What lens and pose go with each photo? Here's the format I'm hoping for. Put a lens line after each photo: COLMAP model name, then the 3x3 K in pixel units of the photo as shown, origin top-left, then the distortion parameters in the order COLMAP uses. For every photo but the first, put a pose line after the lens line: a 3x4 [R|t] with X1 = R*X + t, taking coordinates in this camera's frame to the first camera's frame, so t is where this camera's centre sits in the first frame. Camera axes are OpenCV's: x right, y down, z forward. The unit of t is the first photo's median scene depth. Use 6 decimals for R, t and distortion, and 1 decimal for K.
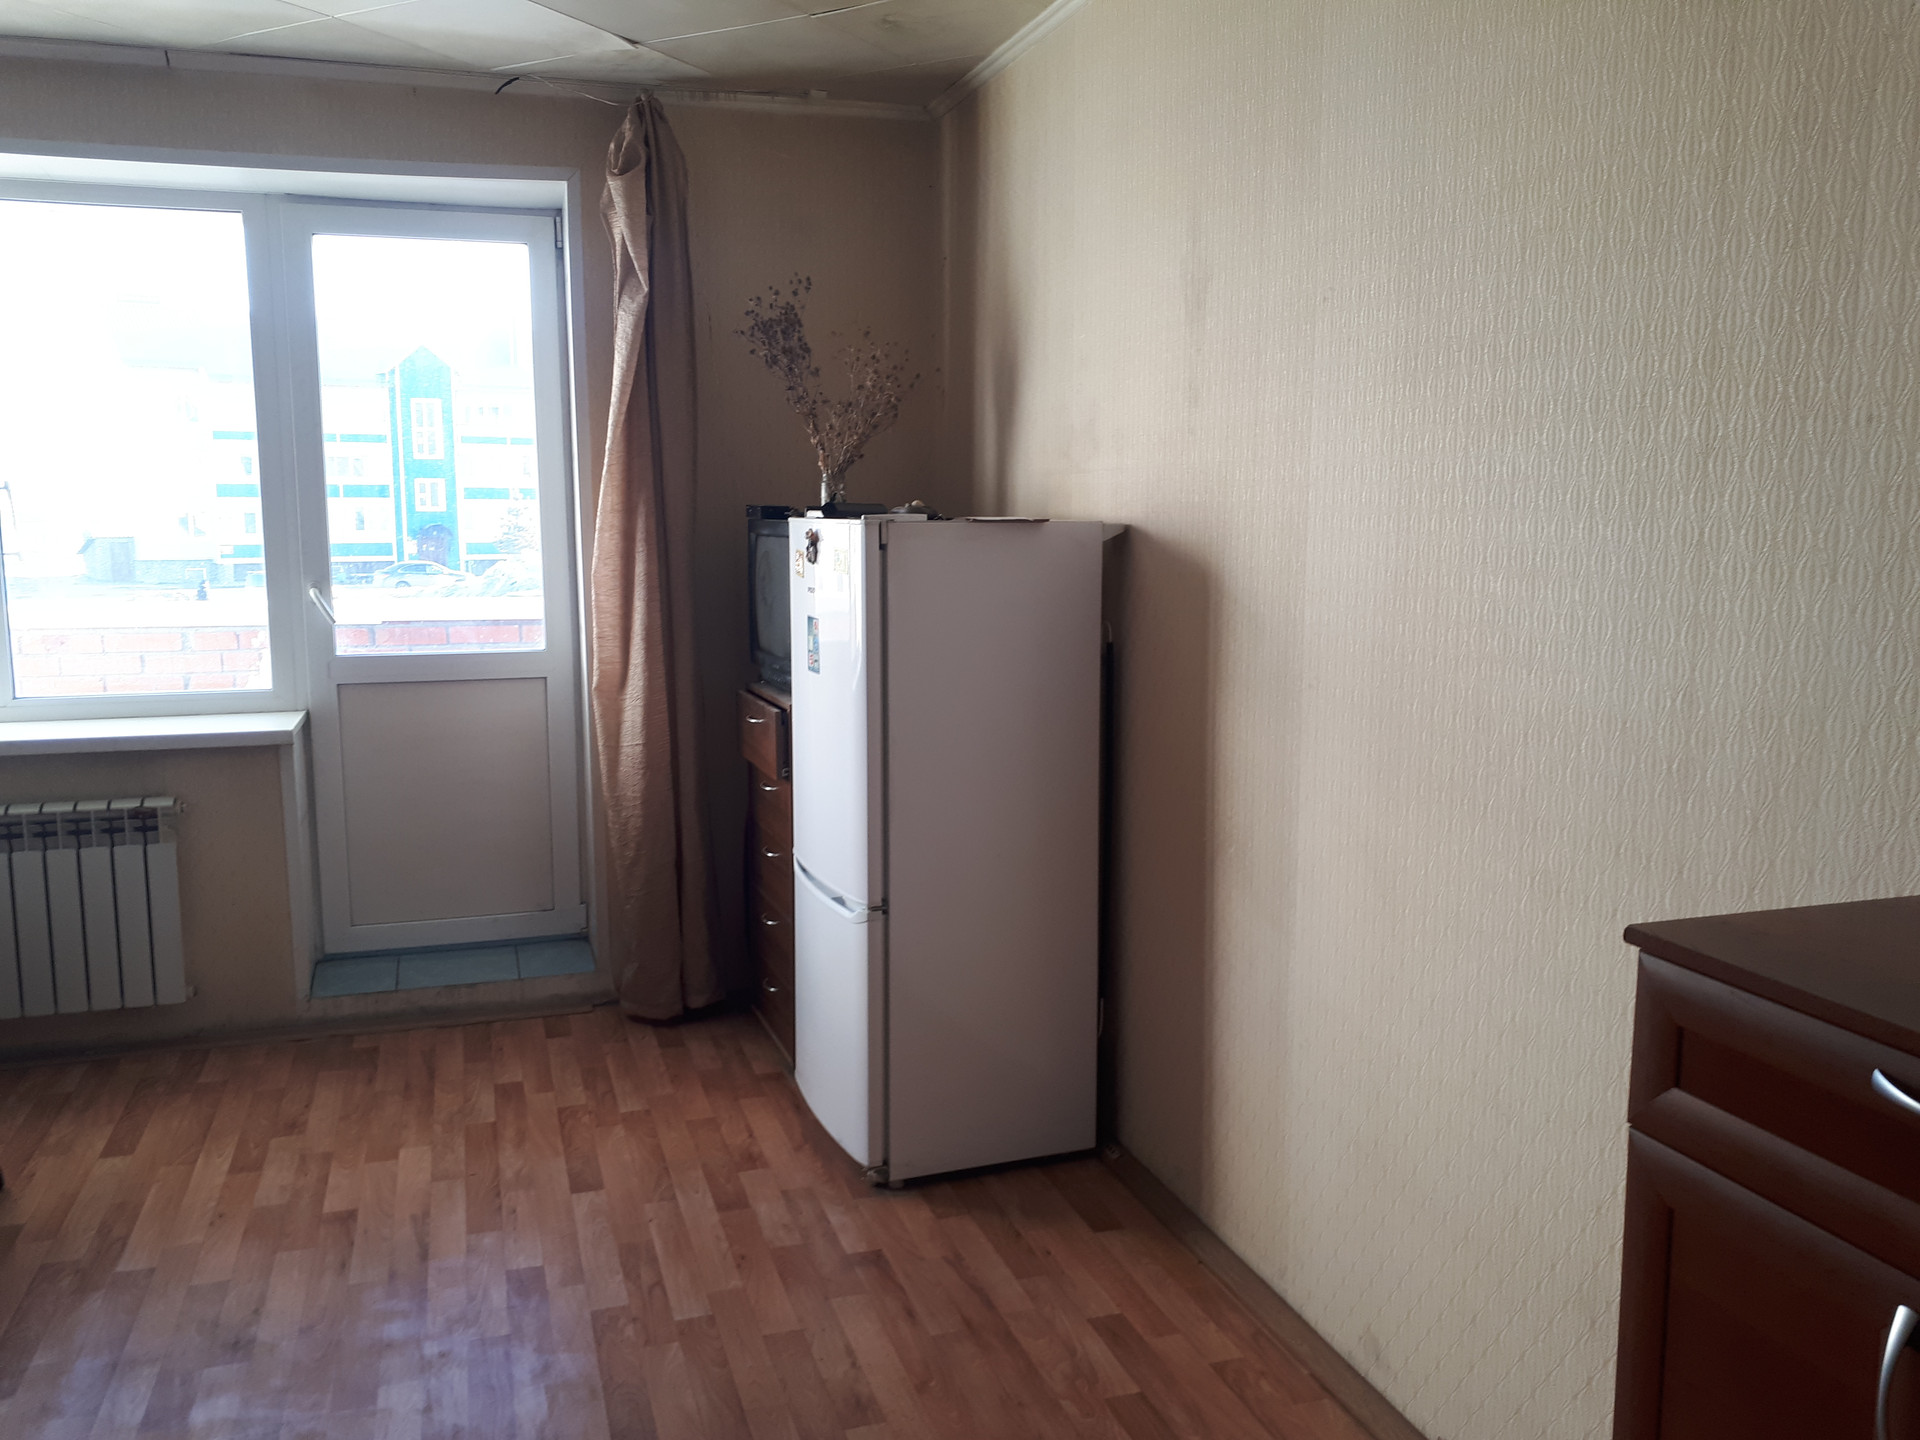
lens RADIAL K [[1602.4, 0, 960.0], [0, 1602.4, 720.0], [0, 0, 1]] dist [-0.006655, 0.007828]
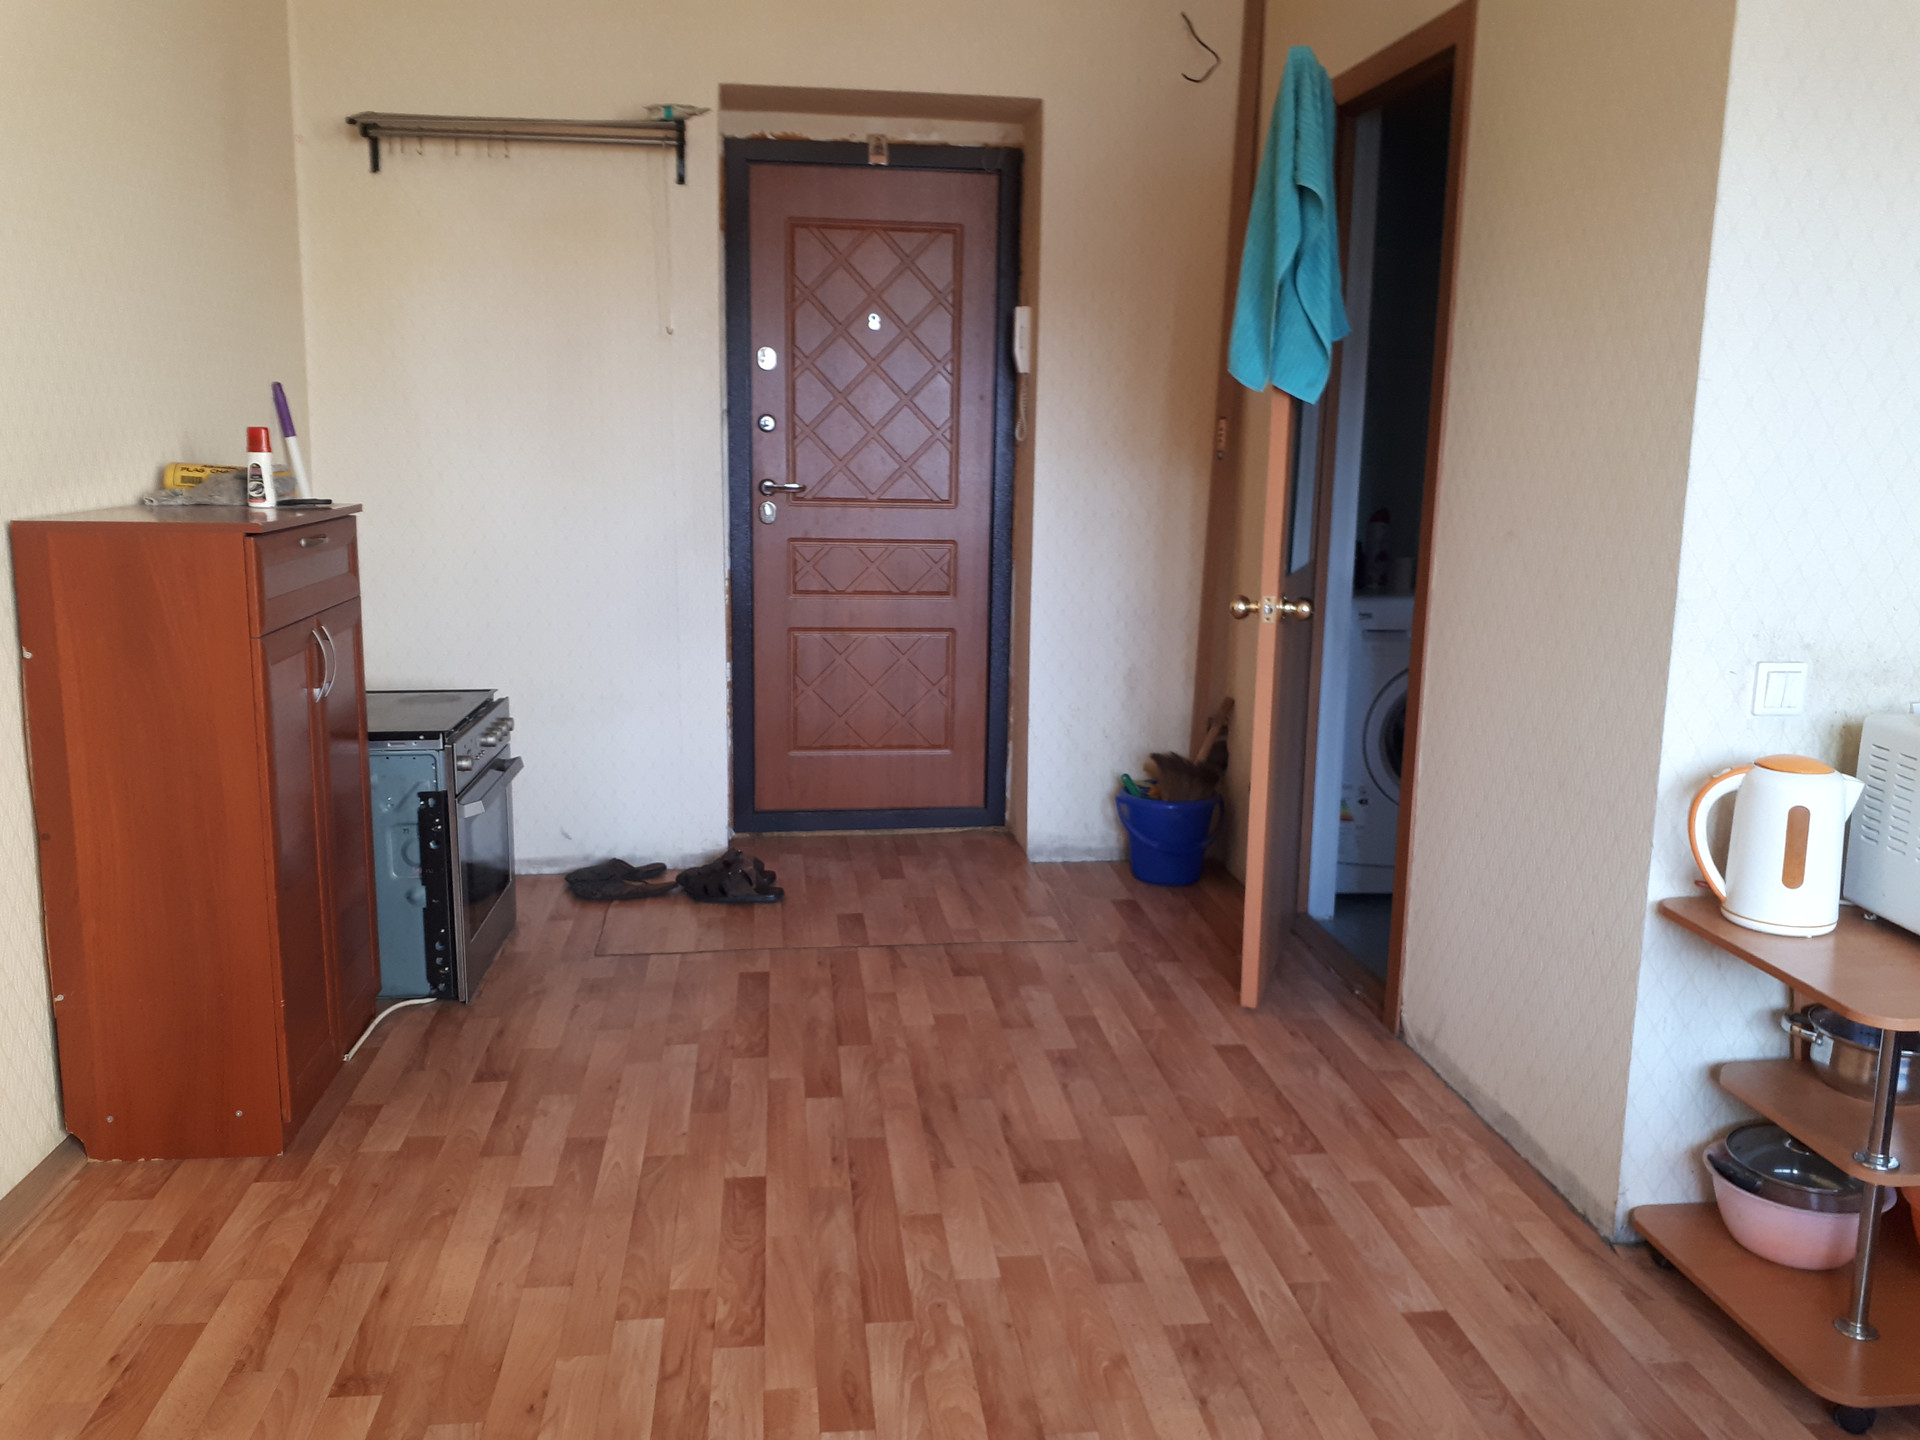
lens RADIAL K [[1602.4, 0, 960.0], [0, 1602.4, 720.0], [0, 0, 1]] dist [-0.006655, 0.007828]
pose [[-0.982258, -0.049317, 0.180936, -0.413487], [0.010042, 0.949588, 0.313340, -0.151920], [-0.187267, 0.309598, -0.932245, 1.452356]]
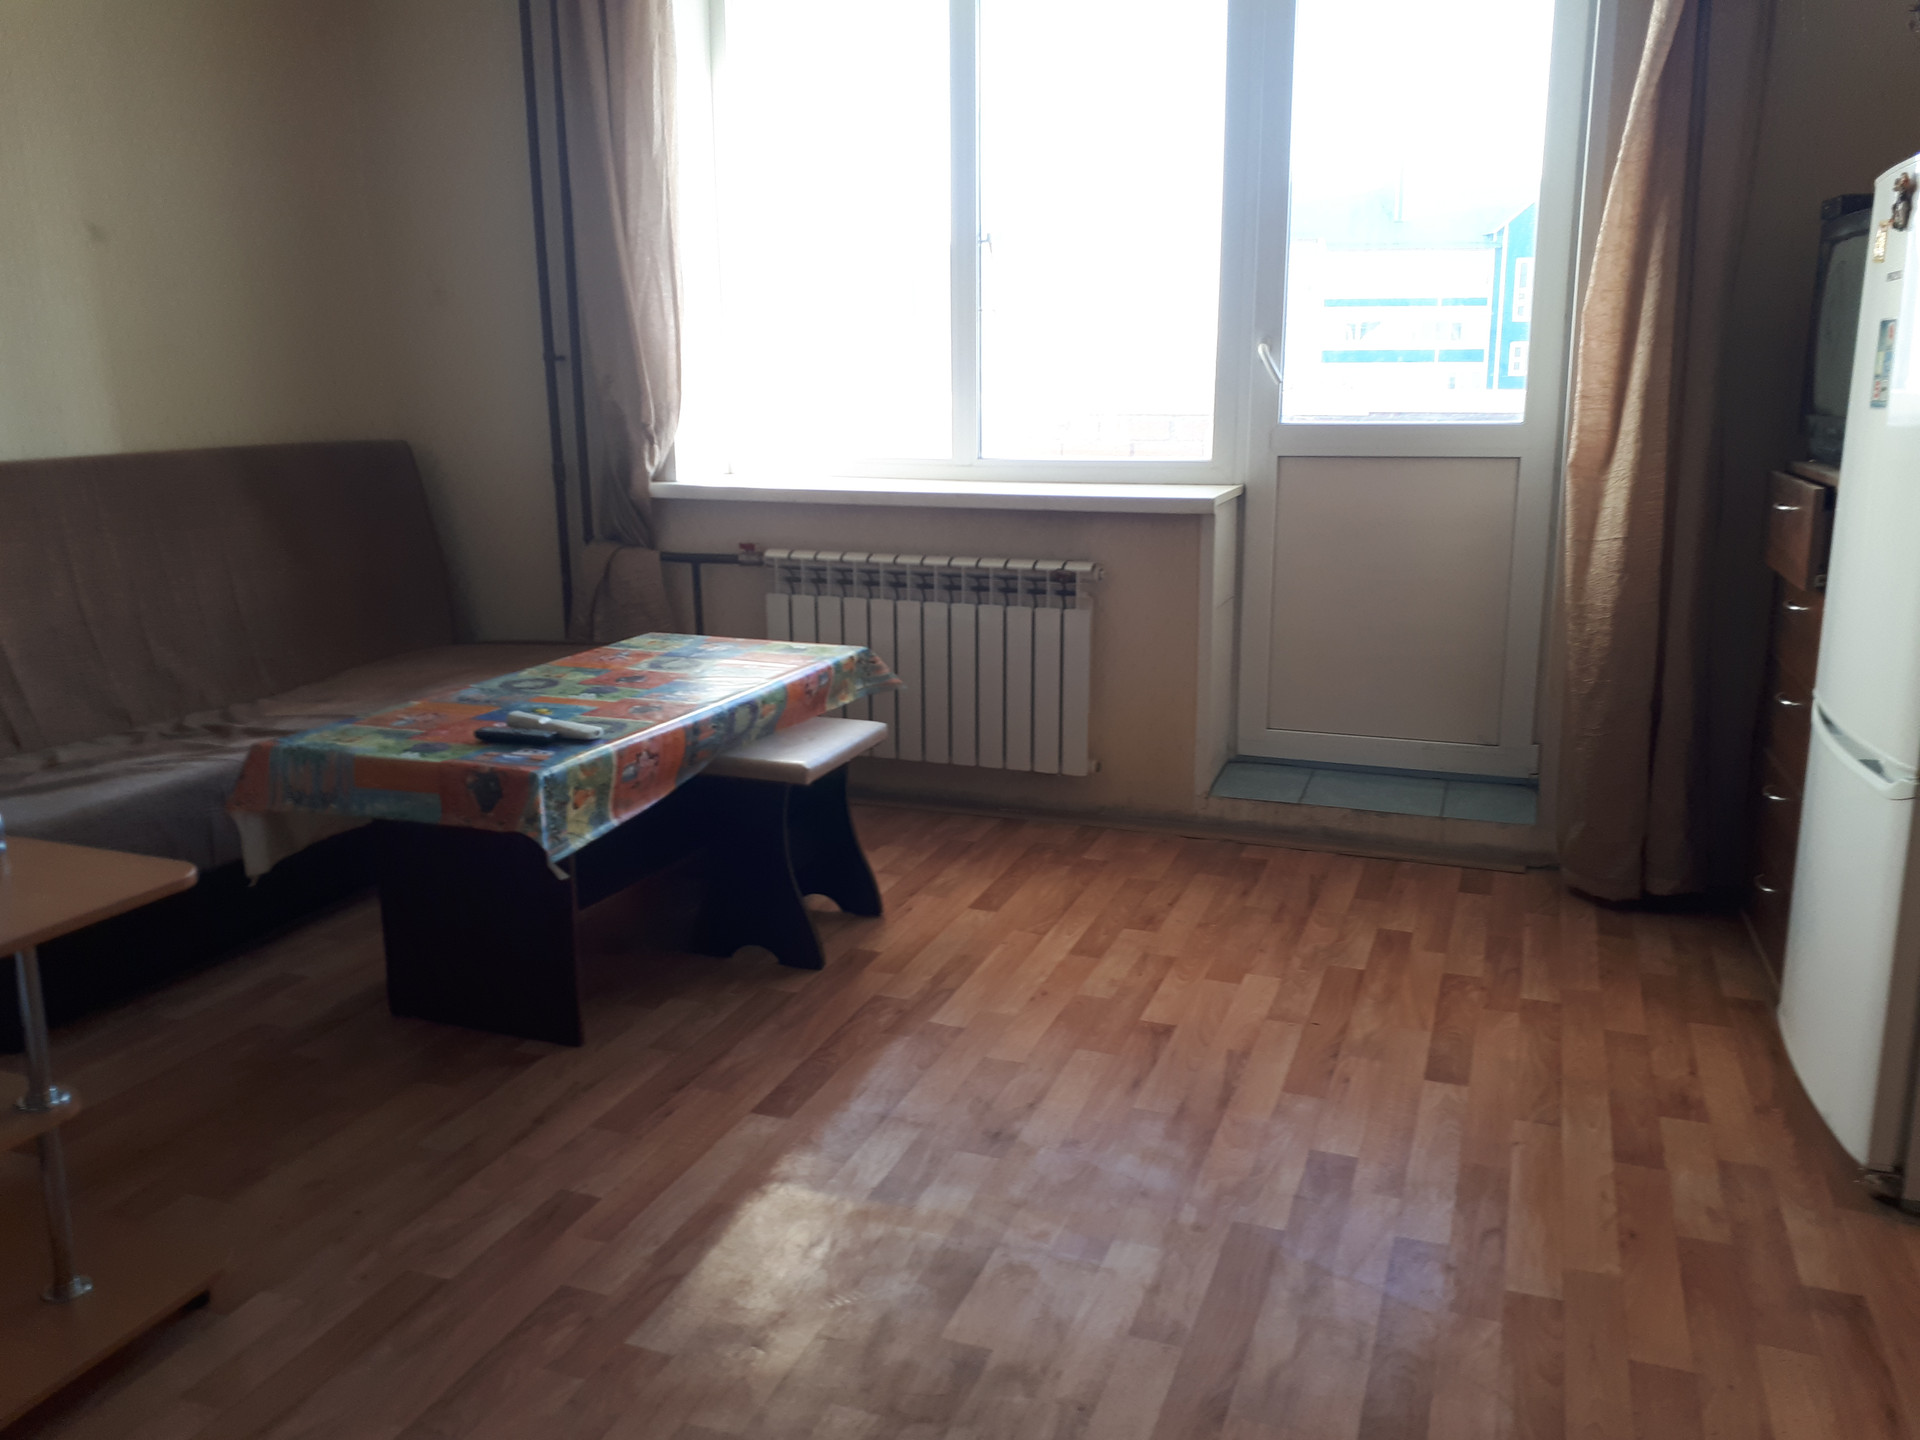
lens RADIAL K [[1548.2, 0, 896.5], [0, 1548.2, 709.9], [0, 0, 1]] dist [0.055691, -0.073639]
pose [[0.770648, 0.136421, -0.622488, 0.010072], [-0.085346, 0.990112, 0.111328, 0.044754], [0.631521, -0.032668, 0.774671, 0.213151]]
